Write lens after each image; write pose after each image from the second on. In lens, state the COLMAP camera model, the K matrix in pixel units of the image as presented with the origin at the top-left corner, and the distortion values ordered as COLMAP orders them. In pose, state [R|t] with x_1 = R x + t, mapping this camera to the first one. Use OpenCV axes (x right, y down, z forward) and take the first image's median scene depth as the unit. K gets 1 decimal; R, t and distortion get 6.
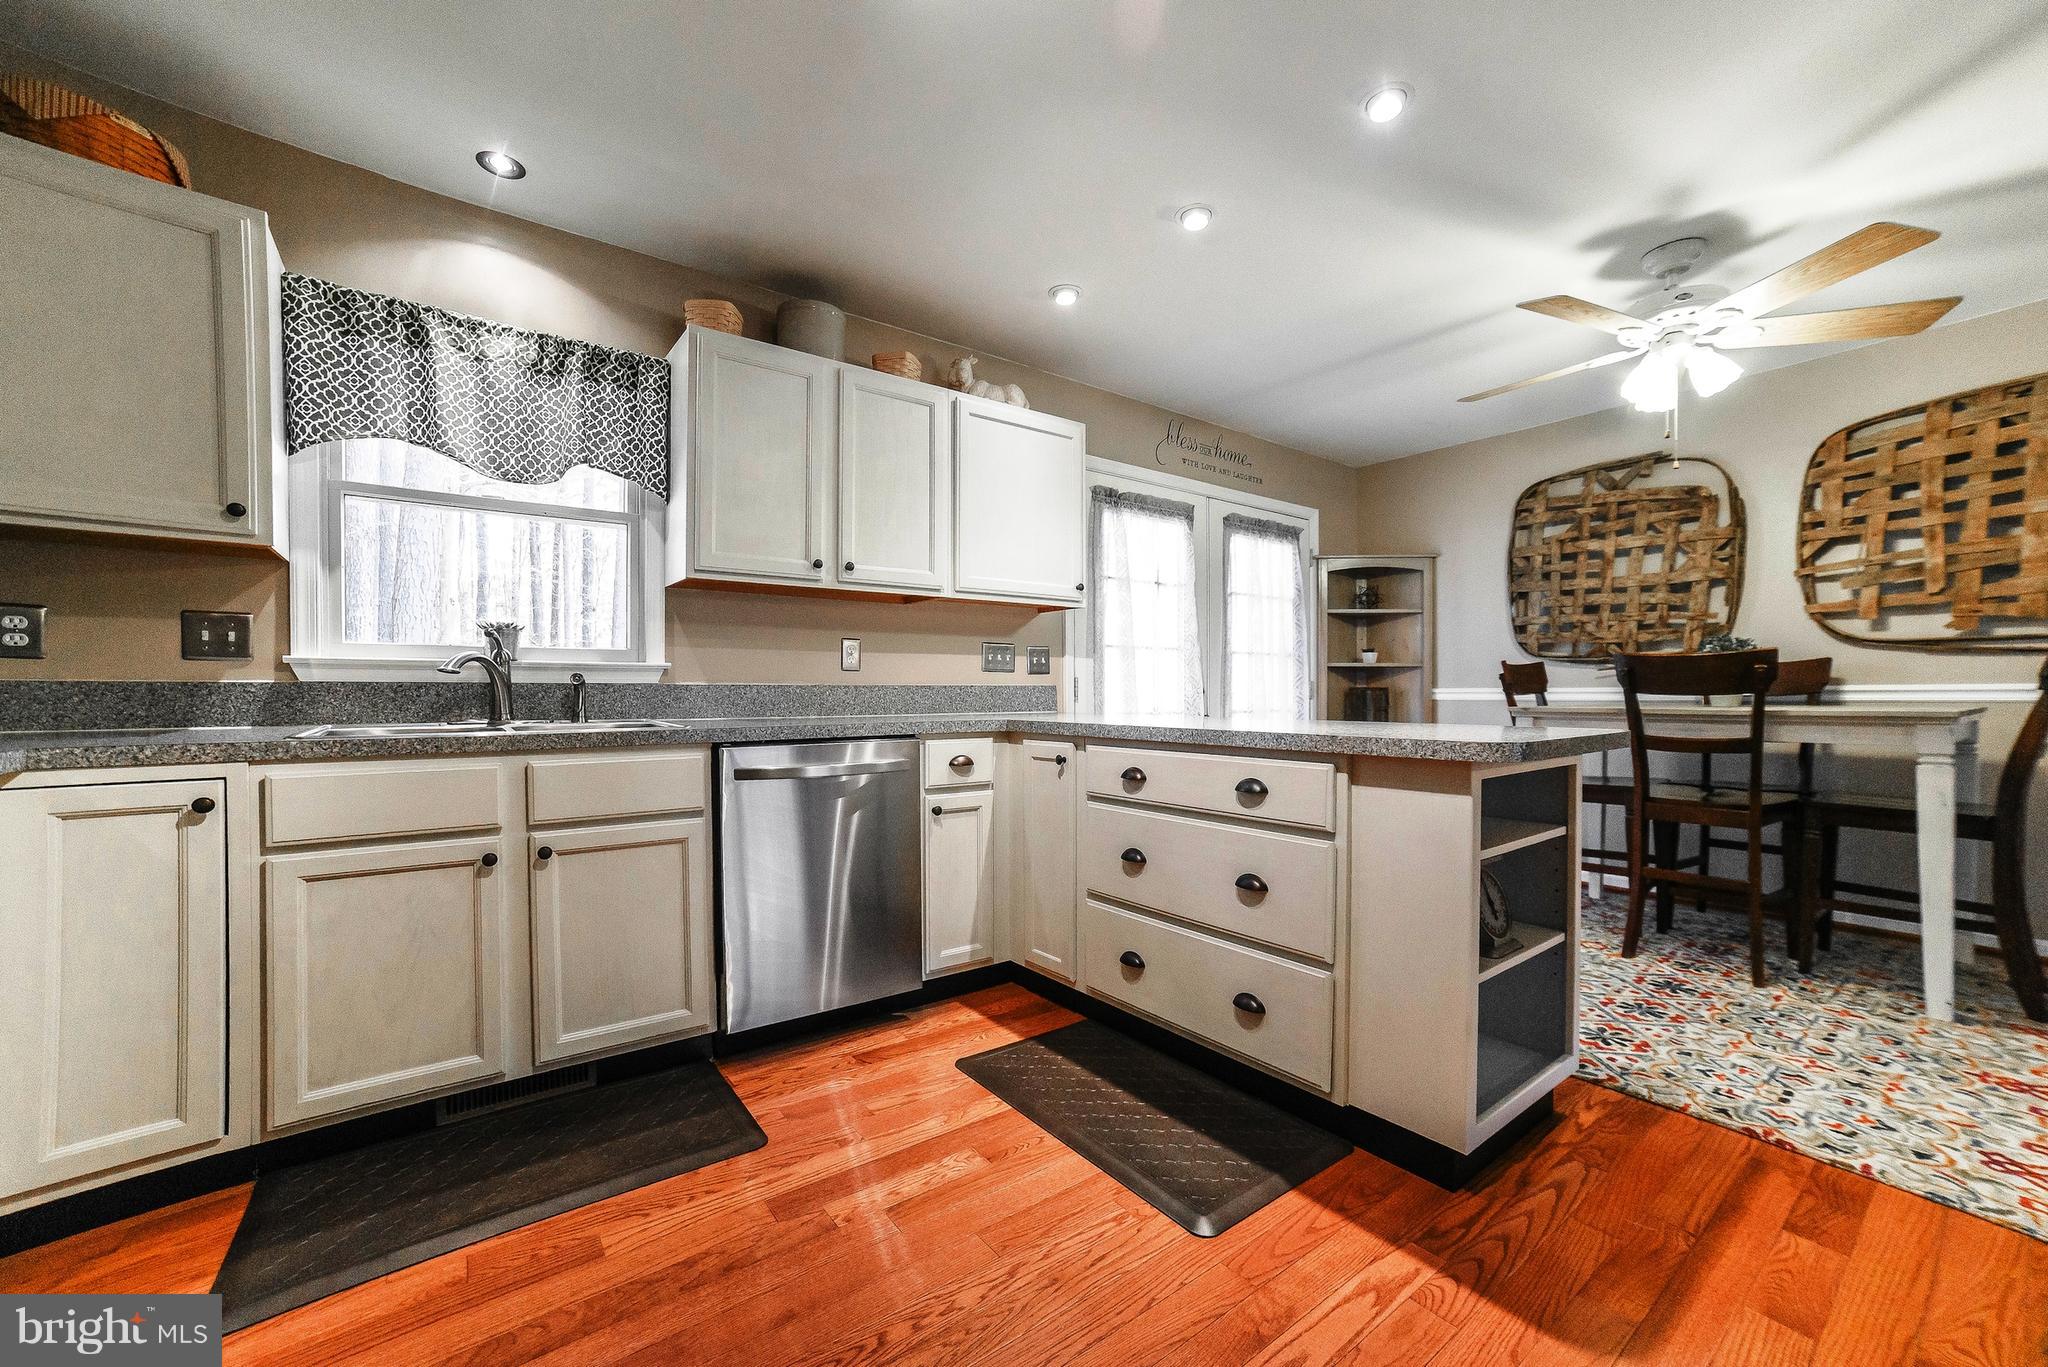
lens RADIAL K [[808.2, 0, 1013.8], [0, 808.2, 695.0], [0, 0, 1]] dist [-0.043569, 0.019885]
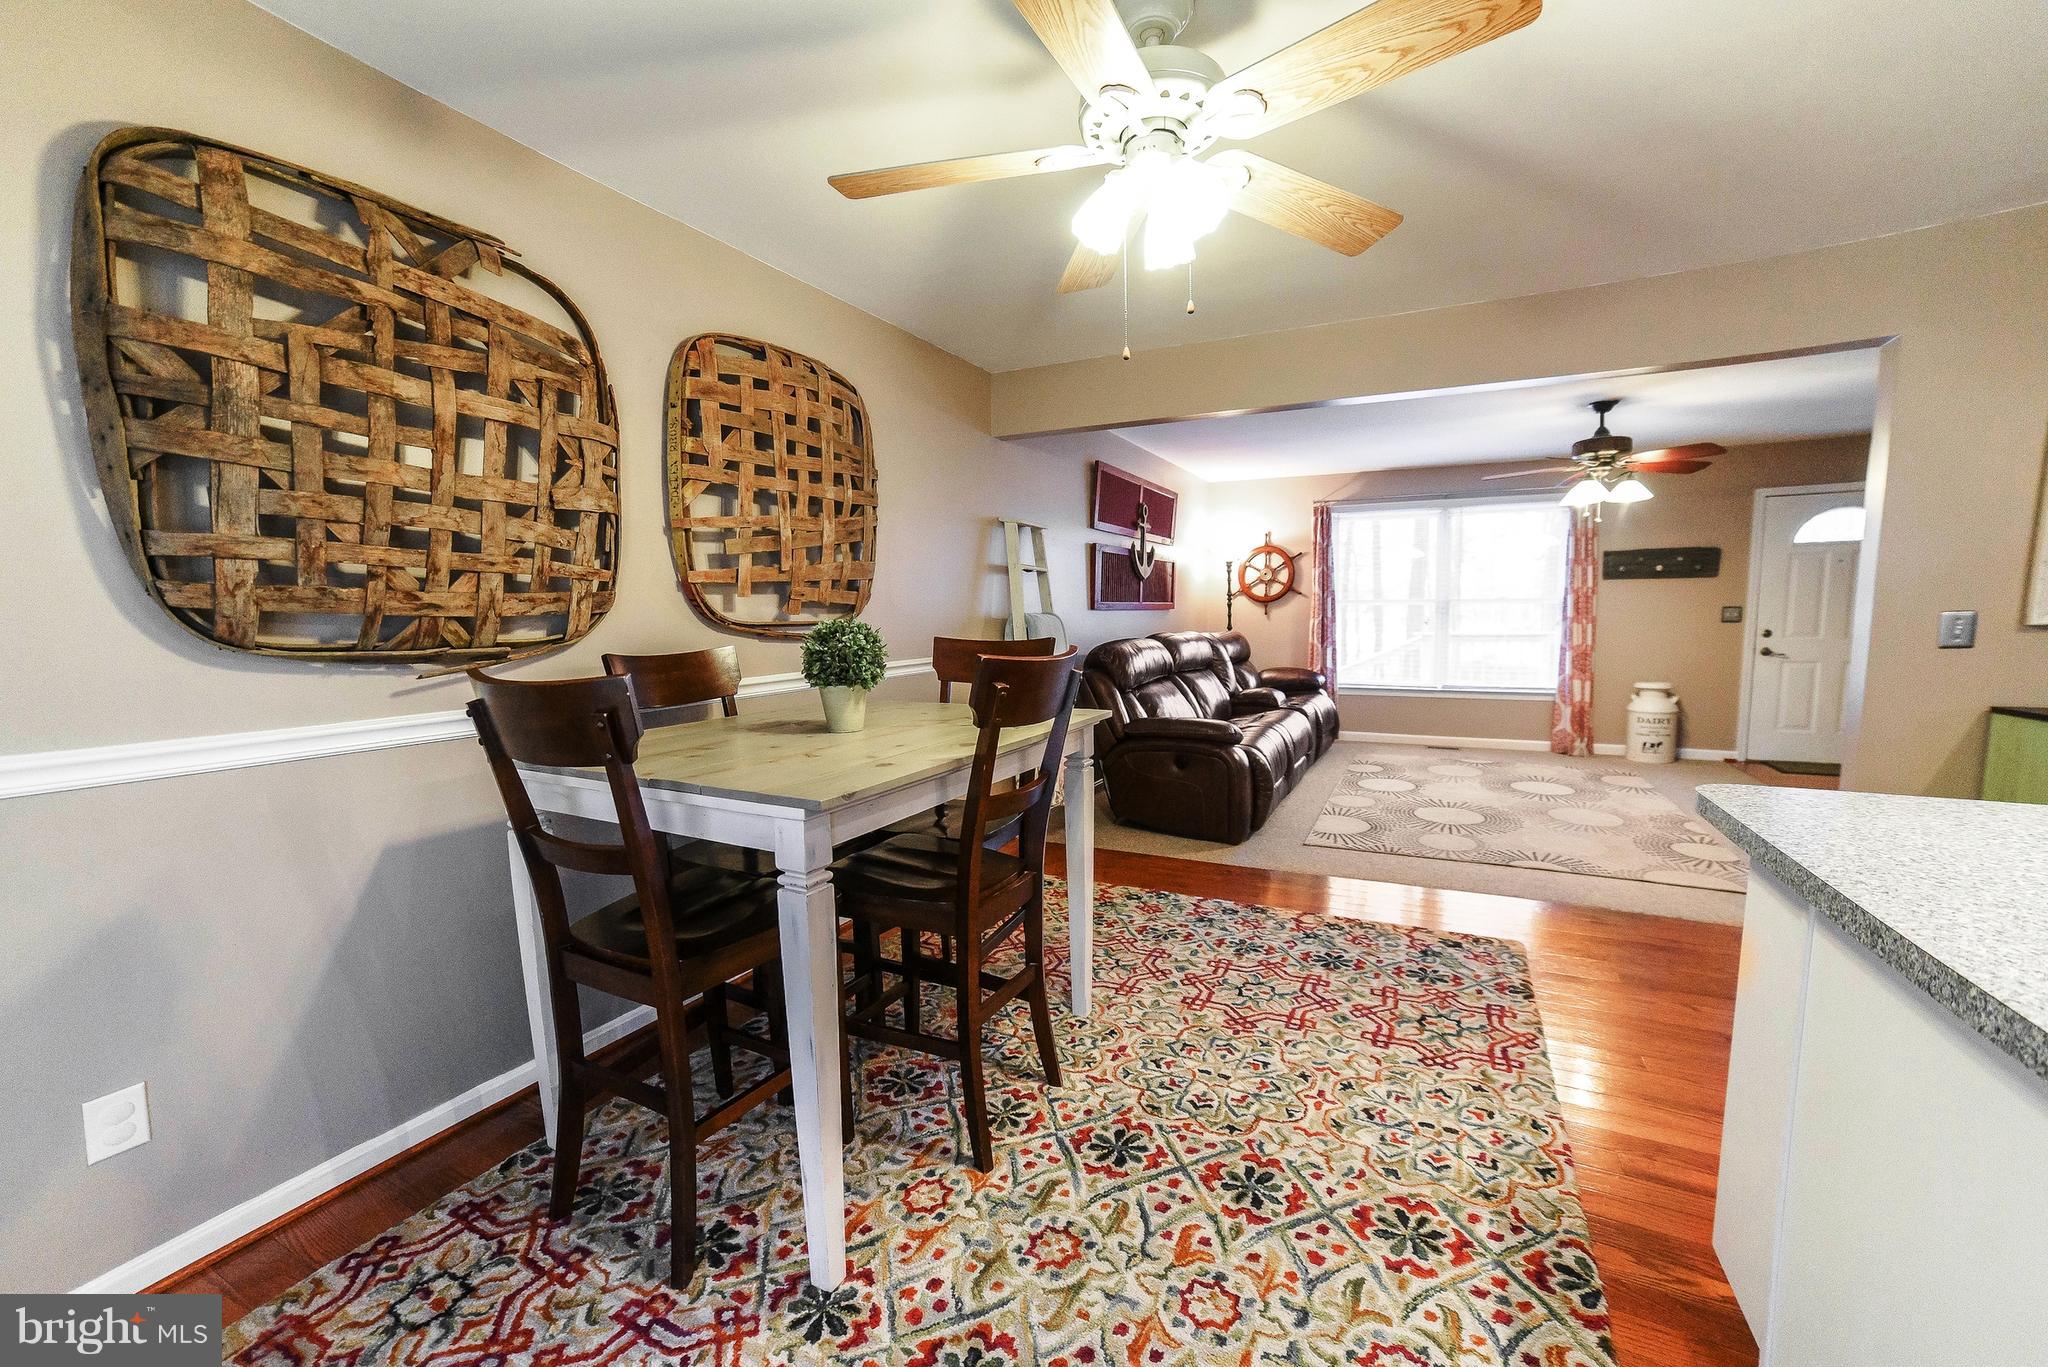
lens RADIAL K [[808.2, 0, 1059.0], [0, 808.2, 689.8], [0, 0, 1]] dist [-0.043569, 0.019885]
pose [[-0.457993, -0.081528, 0.885209, 0.234964], [0.014620, 0.994960, 0.099200, -0.082905], [-0.888835, 0.058375, -0.454493, 1.151020]]
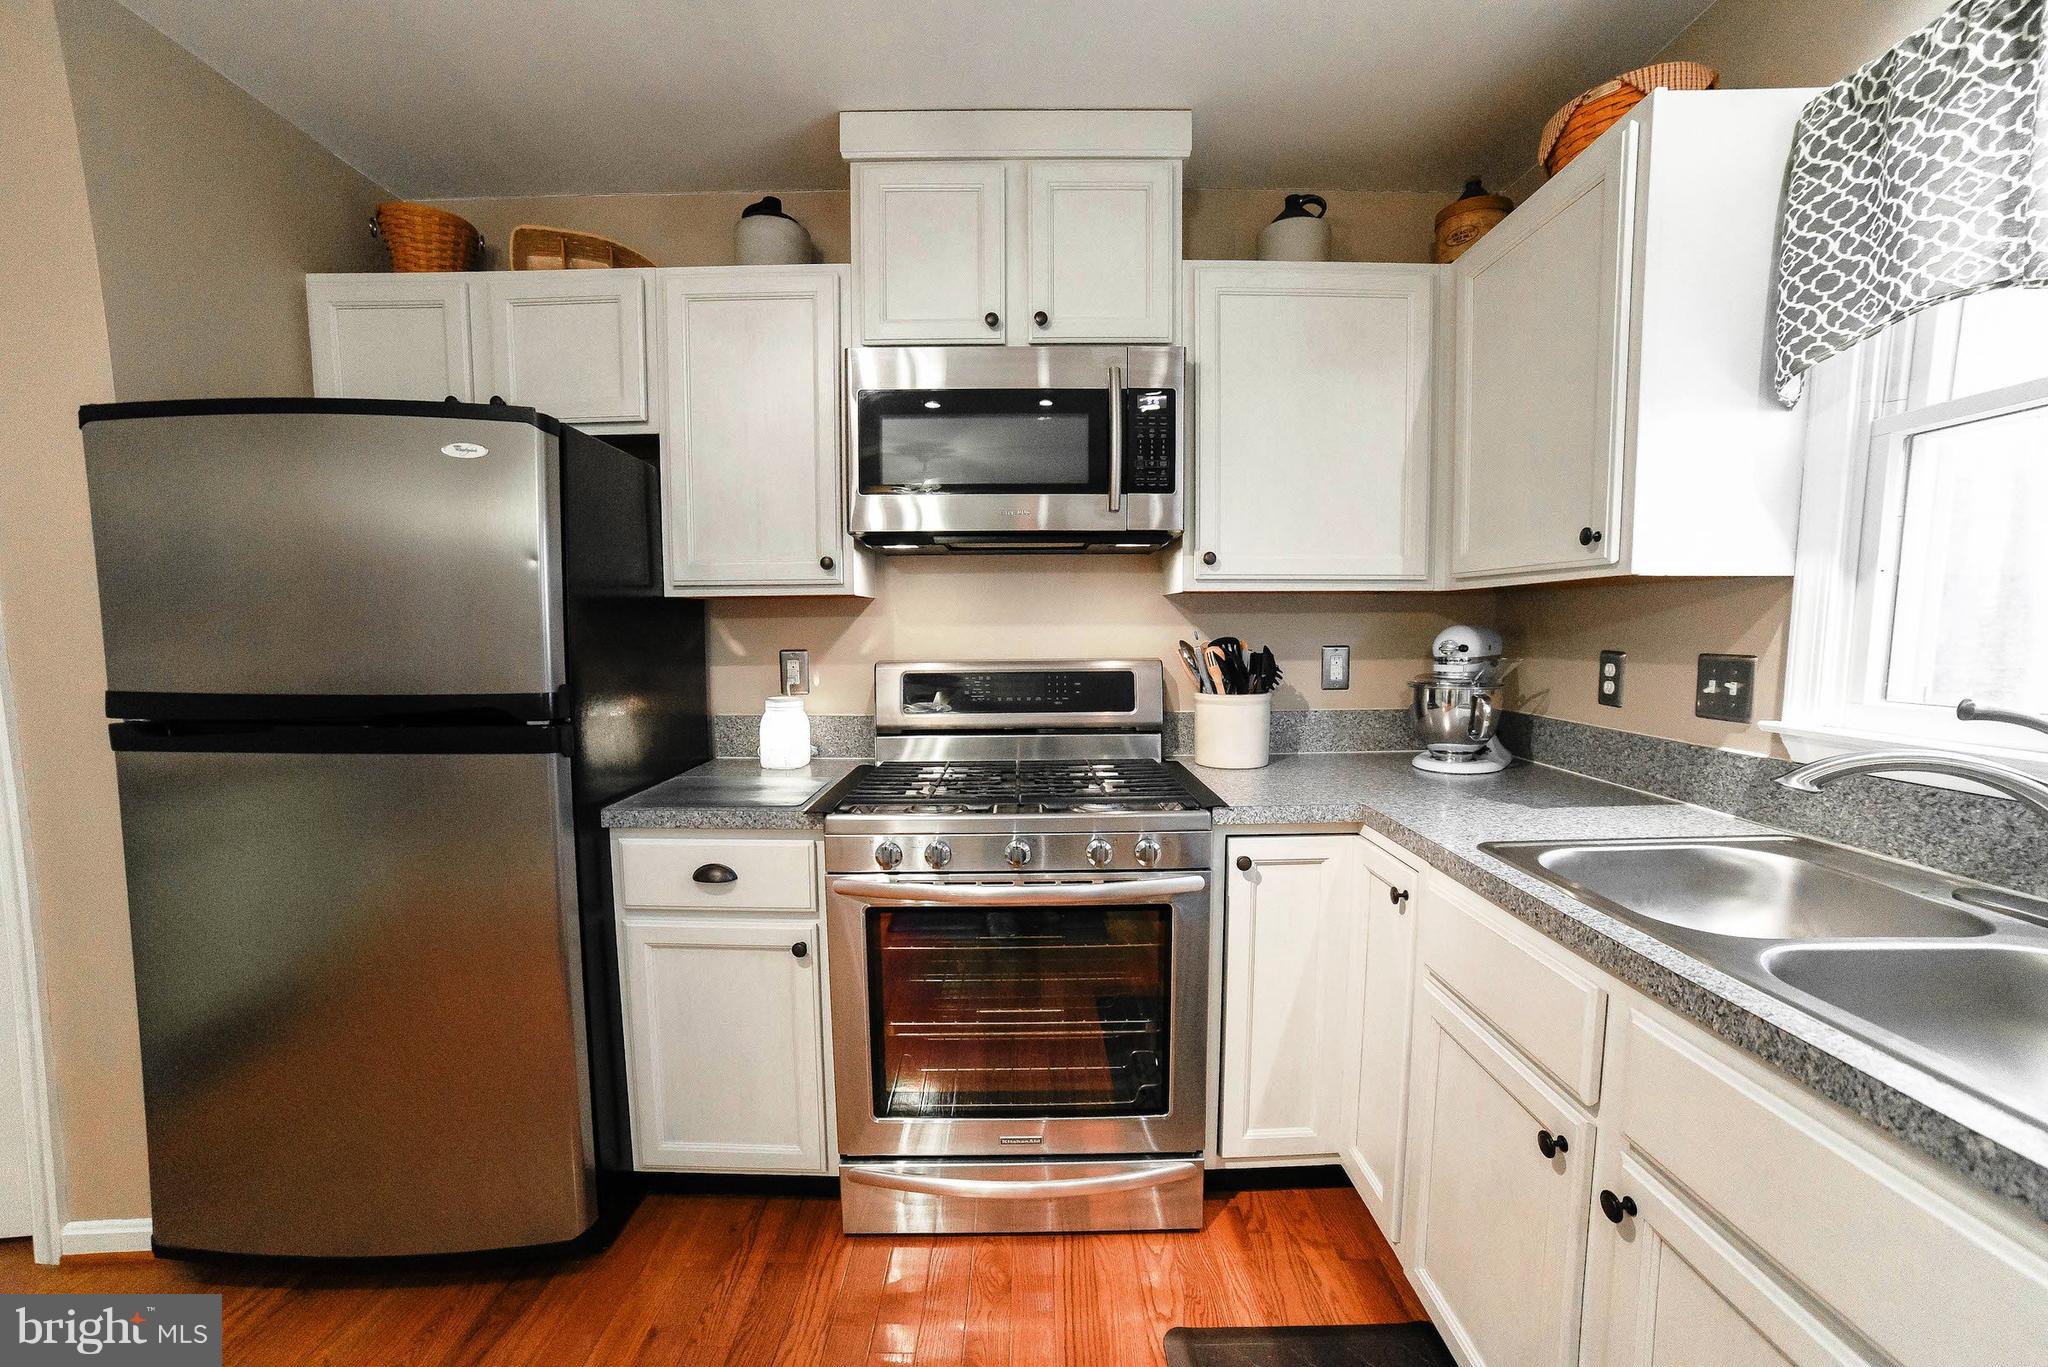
lens RADIAL K [[808.2, 0, 1038.7], [0, 808.2, 694.1], [0, 0, 1]] dist [-0.043569, 0.019885]
pose [[-0.587230, 0.077771, -0.805675, -0.029572], [0.001217, 0.995457, 0.095204, -0.092129], [0.809419, 0.054926, -0.584657, 0.608046]]
